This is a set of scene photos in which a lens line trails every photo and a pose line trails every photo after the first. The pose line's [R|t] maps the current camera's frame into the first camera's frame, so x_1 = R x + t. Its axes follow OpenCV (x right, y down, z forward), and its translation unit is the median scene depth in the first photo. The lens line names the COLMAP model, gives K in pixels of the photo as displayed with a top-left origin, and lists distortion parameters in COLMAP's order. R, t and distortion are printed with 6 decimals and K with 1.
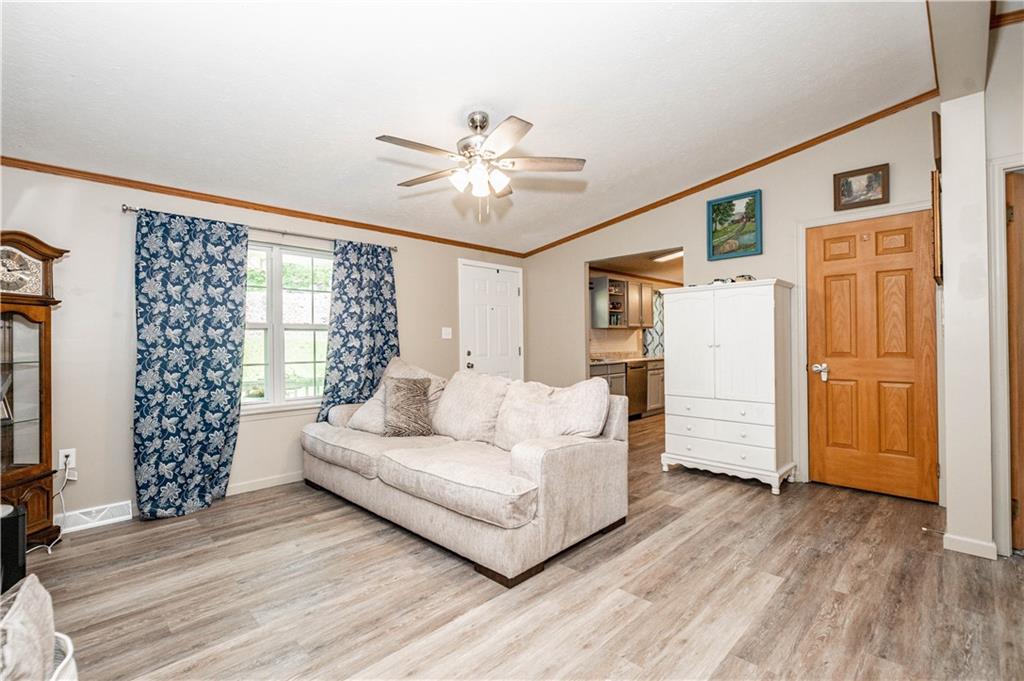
lens RADIAL K [[457.8, 0, 508.4], [0, 457.8, 339.6], [0, 0, 1]] dist [0.000543, -0.000963]
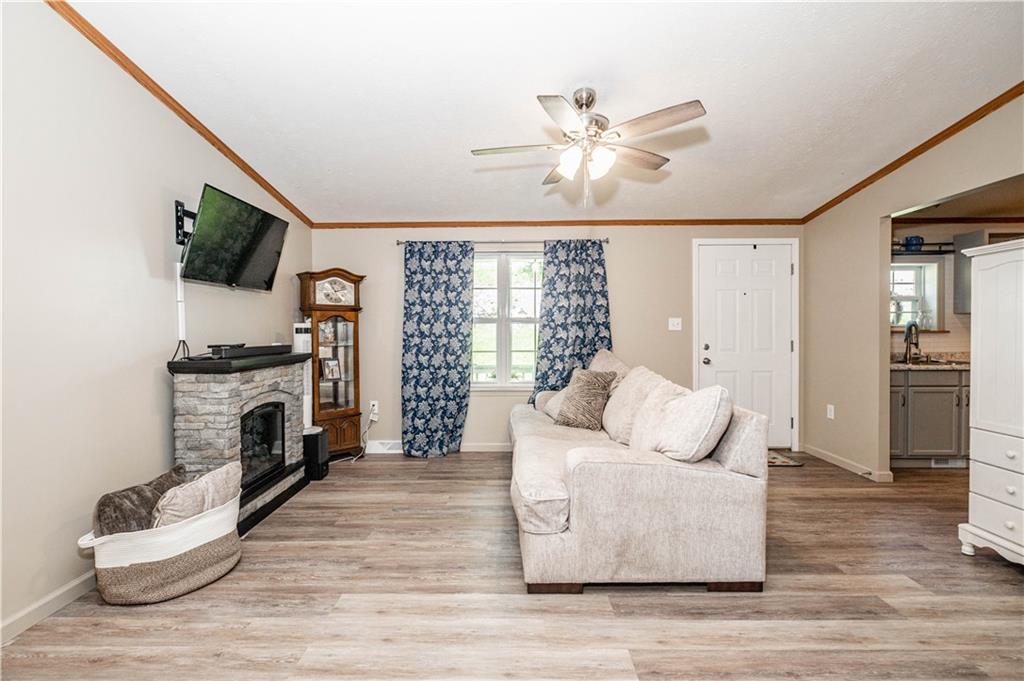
lens RADIAL K [[457.8, 0, 508.4], [0, 457.8, 339.6], [0, 0, 1]] dist [0.000543, -0.000963]
pose [[0.700247, 0.016704, -0.713705, 0.405020], [0.001852, 0.999680, 0.025214, -0.010041], [0.713898, -0.018978, 0.699992, 0.187462]]
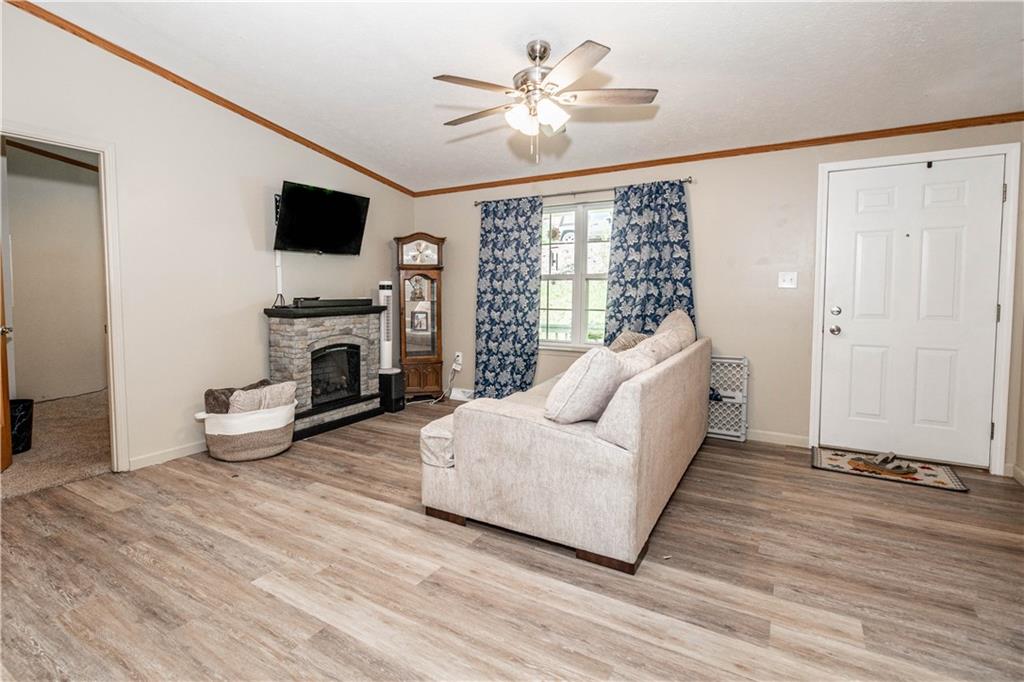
lens RADIAL K [[511.3, 0, 465.2], [0, 511.3, 316.4], [0, 0, 1]] dist [0.001375, -0.000673]
pose [[0.207441, 0.059625, -0.976429, 0.753270], [0.002334, 0.998108, 0.061444, -0.010791], [0.978245, -0.015025, 0.206909, 0.520452]]
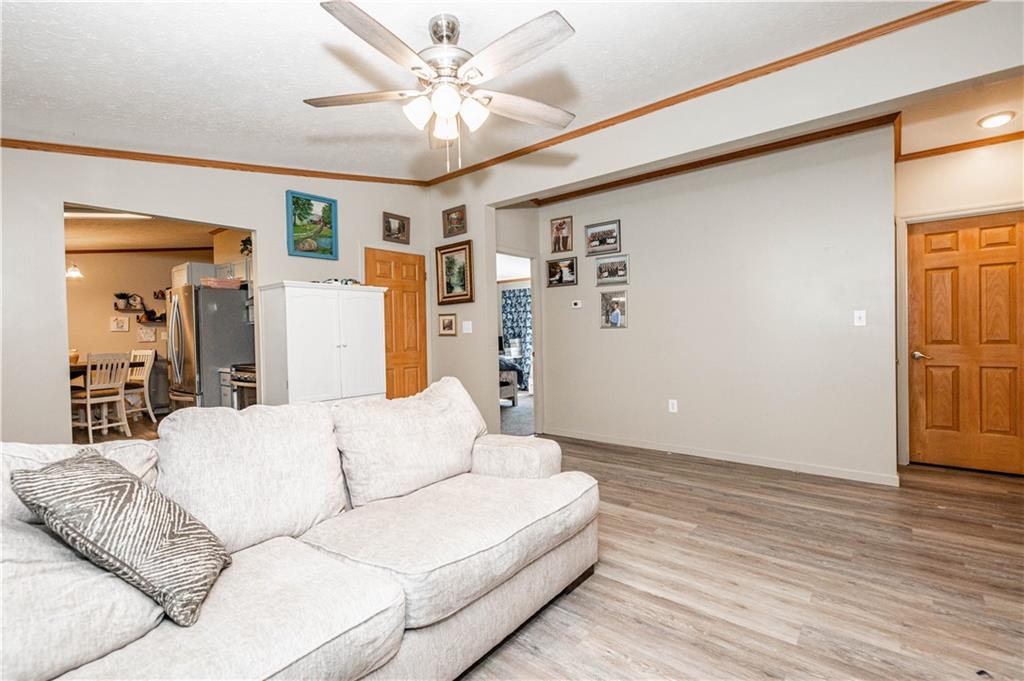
lens RADIAL K [[469.5, 0, 498.5], [0, 469.5, 340.1], [0, 0, 1]] dist [-0.000399, -0.000355]
pose [[-0.078378, -0.003039, 0.996919, -0.647118], [0.018195, 0.999824, 0.004479, 0.002311], [-0.996758, 0.018490, -0.078309, 0.798095]]
